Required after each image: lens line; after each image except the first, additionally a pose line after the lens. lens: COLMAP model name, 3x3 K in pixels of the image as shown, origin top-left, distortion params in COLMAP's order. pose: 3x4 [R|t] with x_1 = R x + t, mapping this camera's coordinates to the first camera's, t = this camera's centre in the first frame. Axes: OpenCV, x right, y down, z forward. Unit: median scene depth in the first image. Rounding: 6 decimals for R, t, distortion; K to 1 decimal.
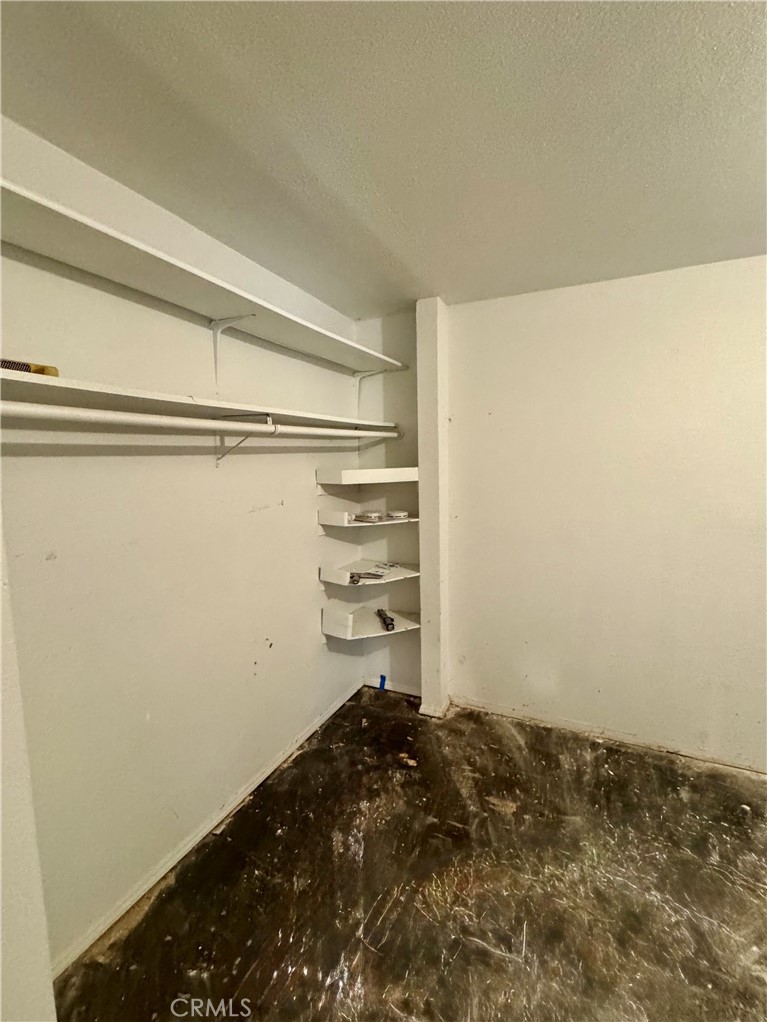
lens RADIAL K [[447.1, 0, 383.5], [0, 447.1, 514.9], [0, 0, 1]] dist [0.000551, 0.000062]
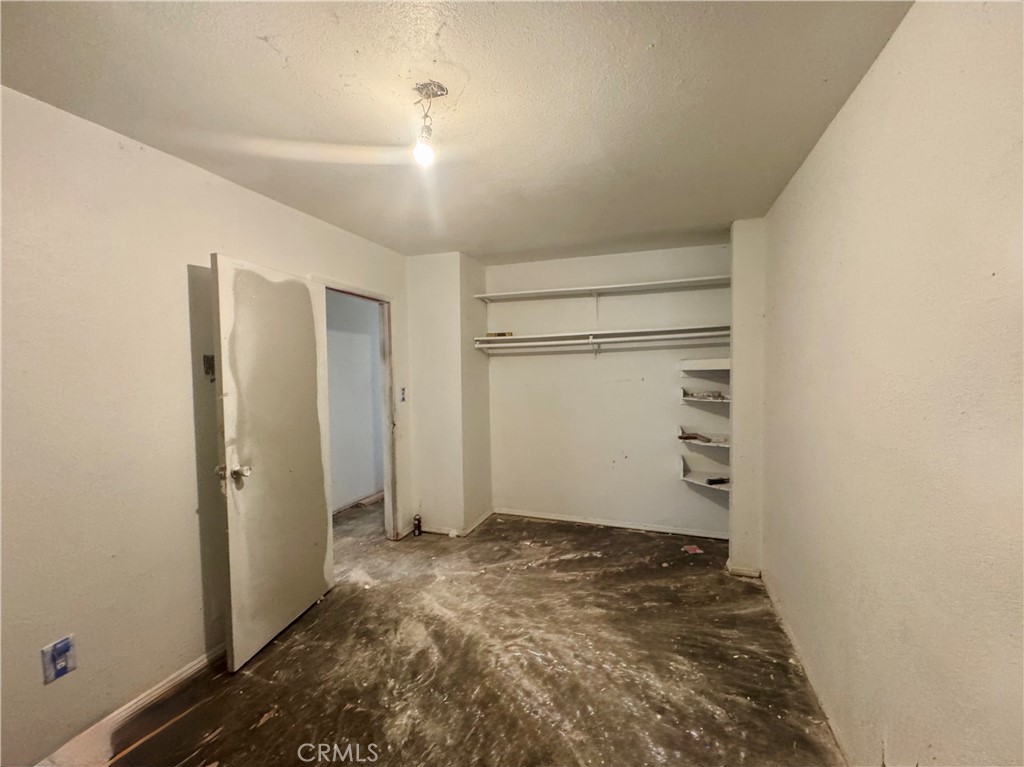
lens RADIAL K [[411.9, 0, 512.4], [0, 411.9, 381.9], [0, 0, 1]] dist [-0.001083, -0.000549]
pose [[0.095999, 0.045286, -0.994351, 1.314782], [-0.114674, 0.992816, 0.034145, -0.012572], [0.988754, 0.110748, 0.100503, 0.327578]]
